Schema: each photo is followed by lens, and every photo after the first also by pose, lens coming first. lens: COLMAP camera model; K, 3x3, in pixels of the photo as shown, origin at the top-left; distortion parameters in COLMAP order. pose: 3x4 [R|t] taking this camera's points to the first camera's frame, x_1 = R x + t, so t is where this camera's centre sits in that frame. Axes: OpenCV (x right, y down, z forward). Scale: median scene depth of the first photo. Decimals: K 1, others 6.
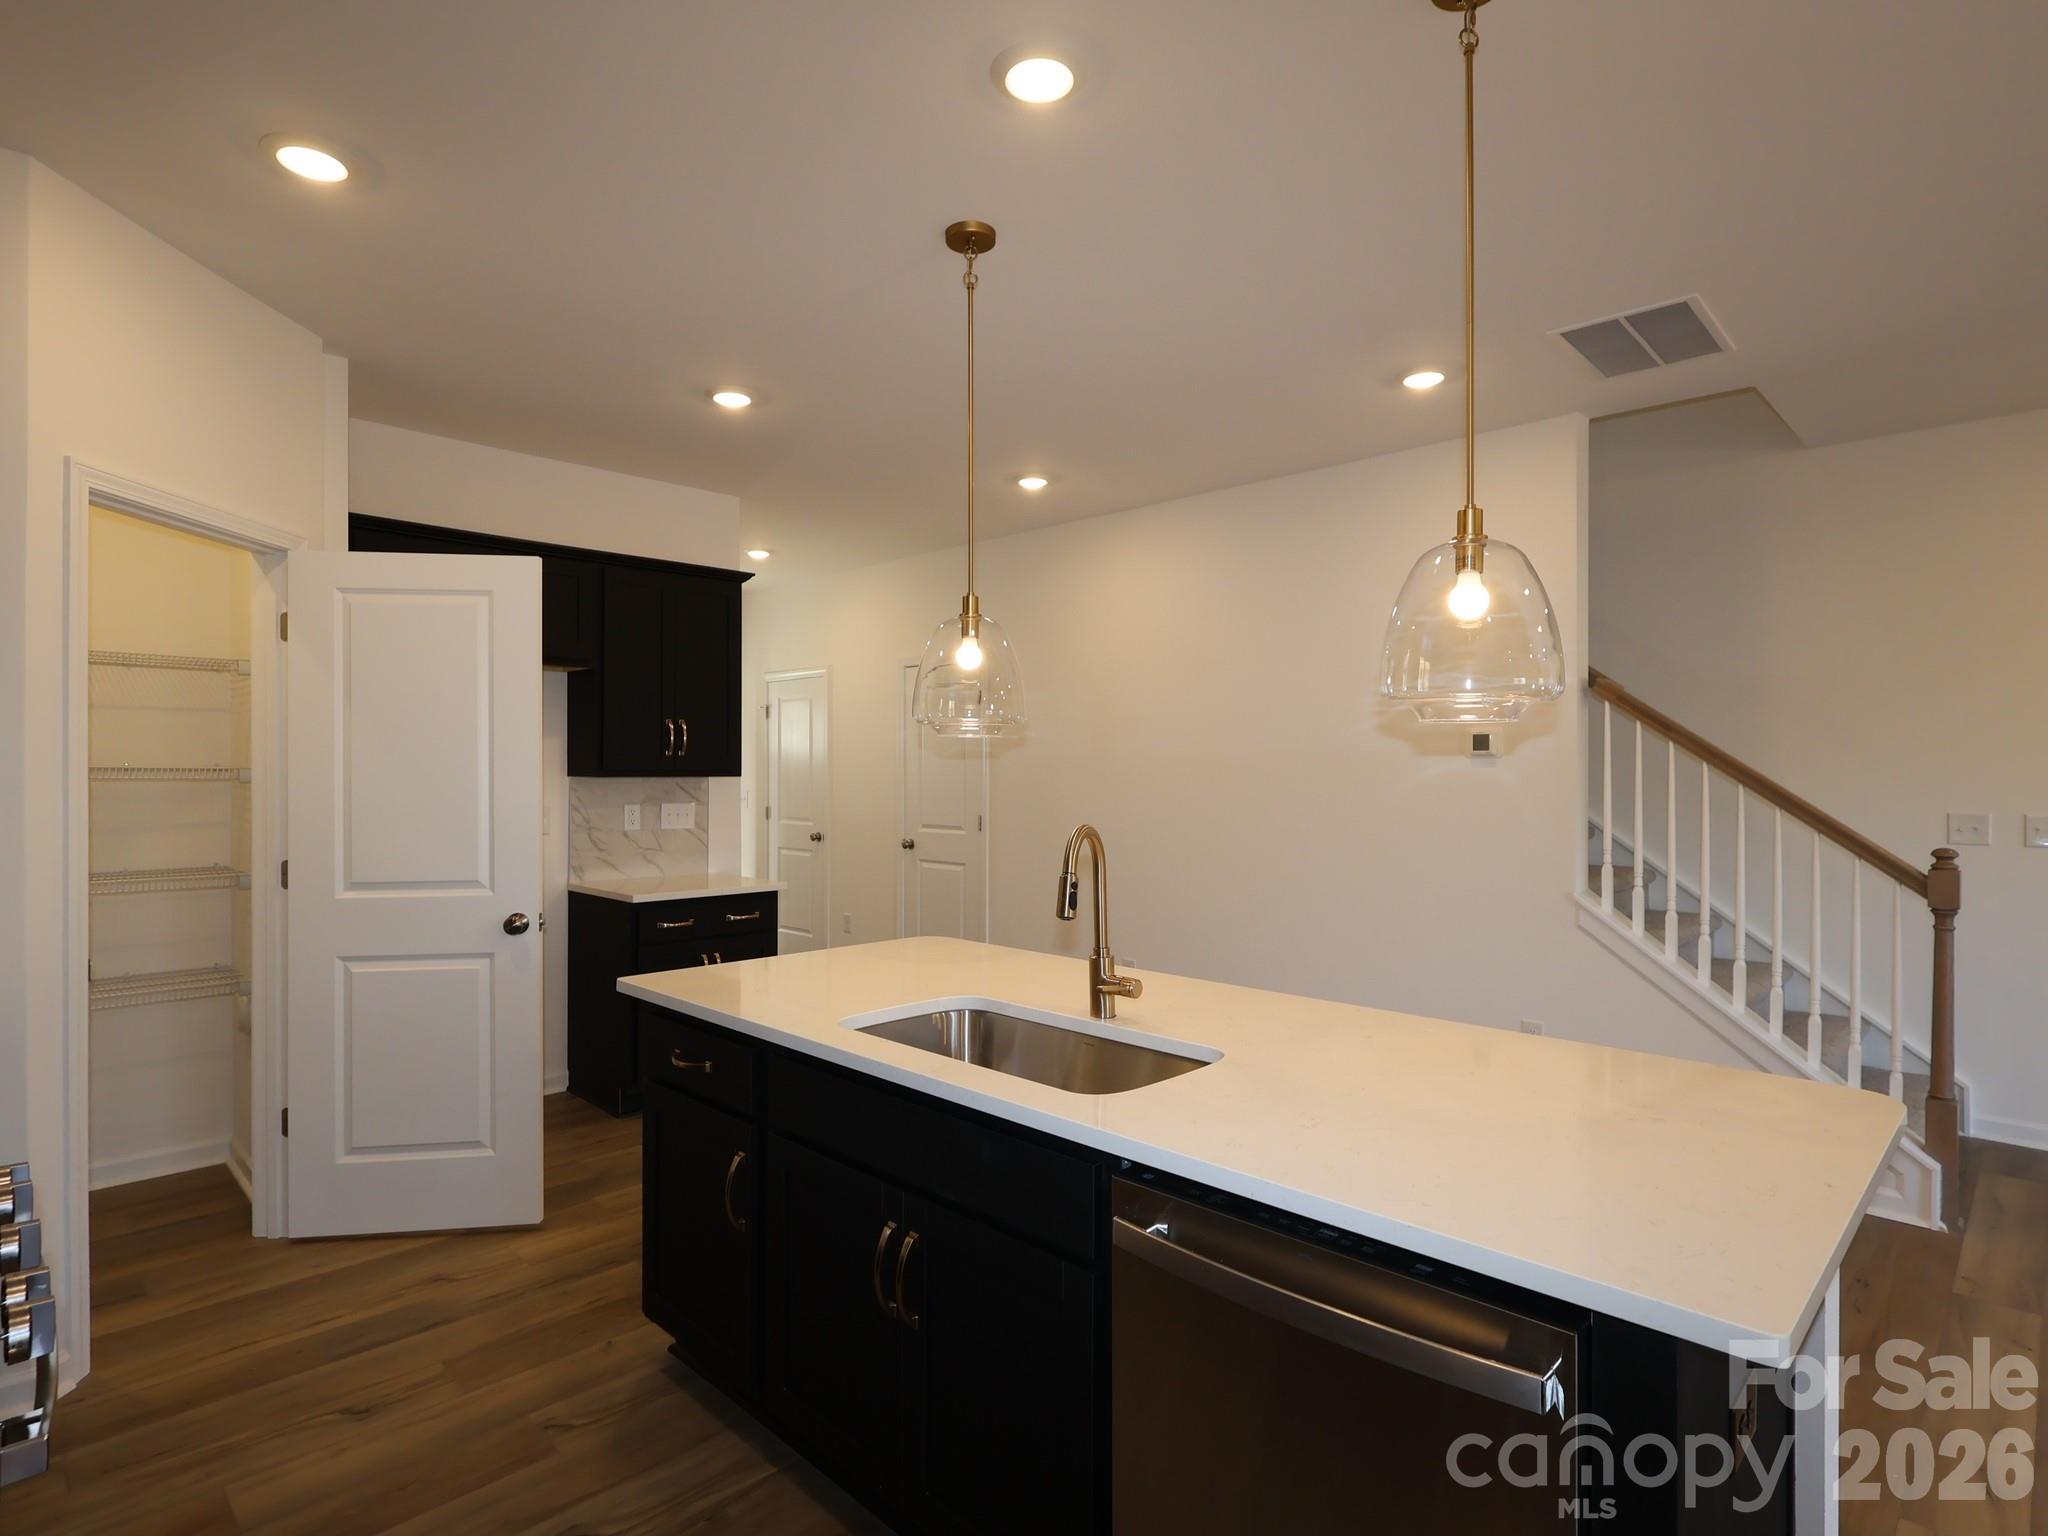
lens RADIAL K [[1066.6, 0, 1021.2], [0, 1066.6, 762.5], [0, 0, 1]] dist [-0.004005, 0.001046]
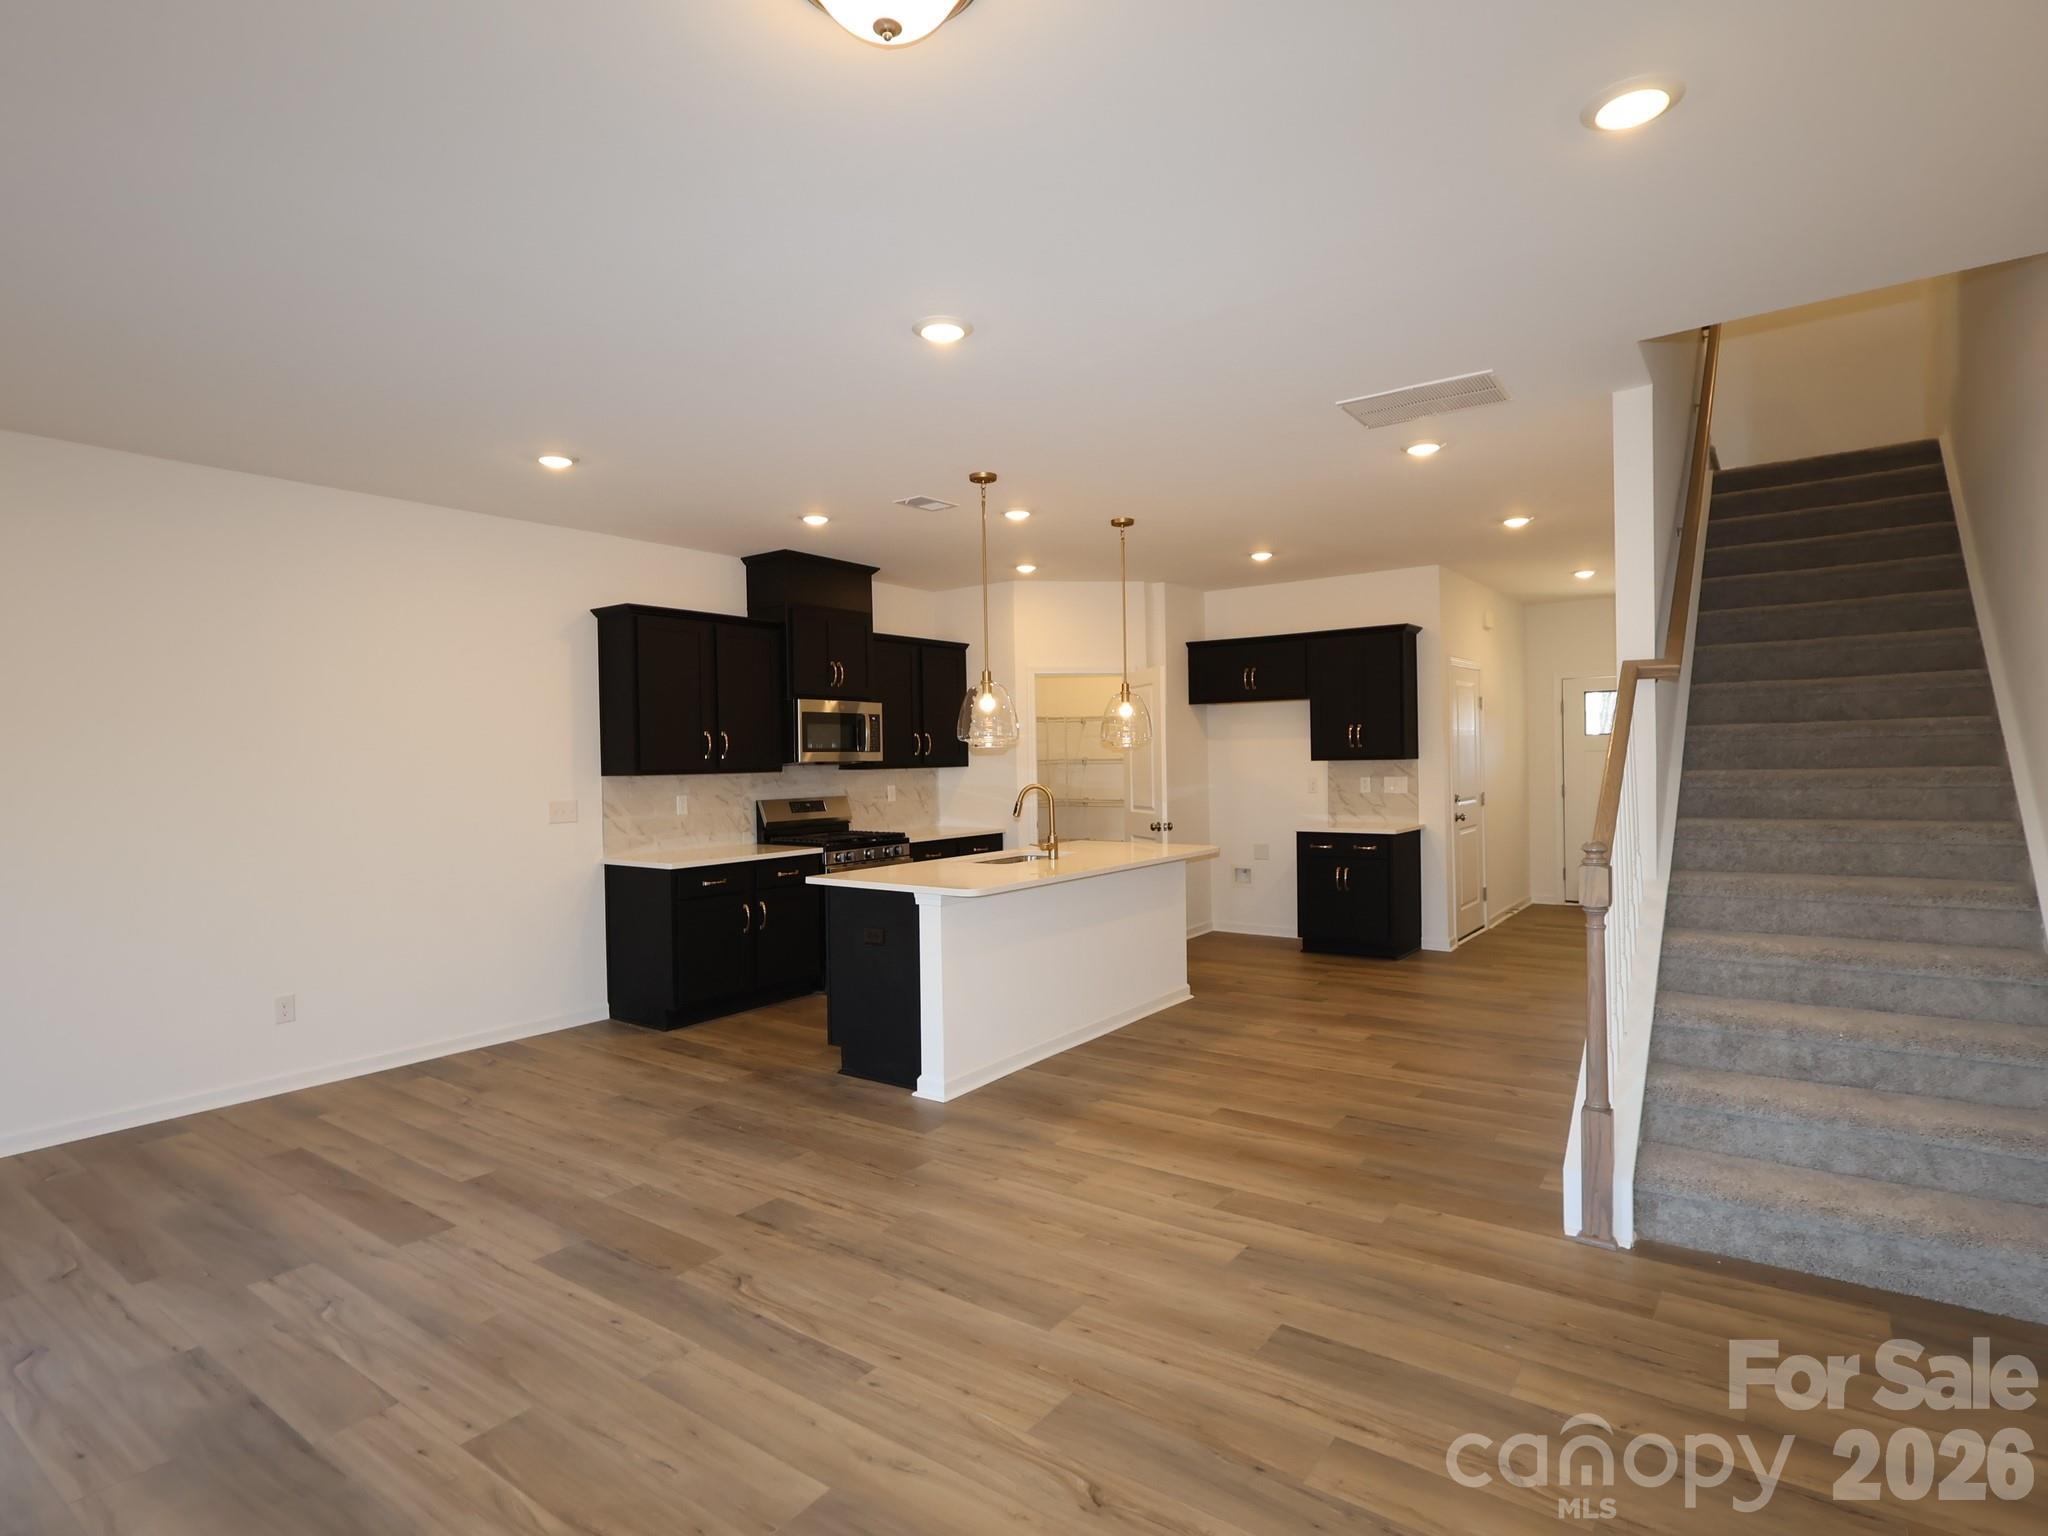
lens RADIAL K [[1066.6, 0, 1021.2], [0, 1066.6, 762.5], [0, 0, 1]] dist [-0.004005, 0.001046]
pose [[0.145762, 0.000749, -0.989319, 1.415762], [0.026217, 0.999646, 0.004620, -0.004248], [0.988972, -0.026610, 0.145691, 0.302249]]
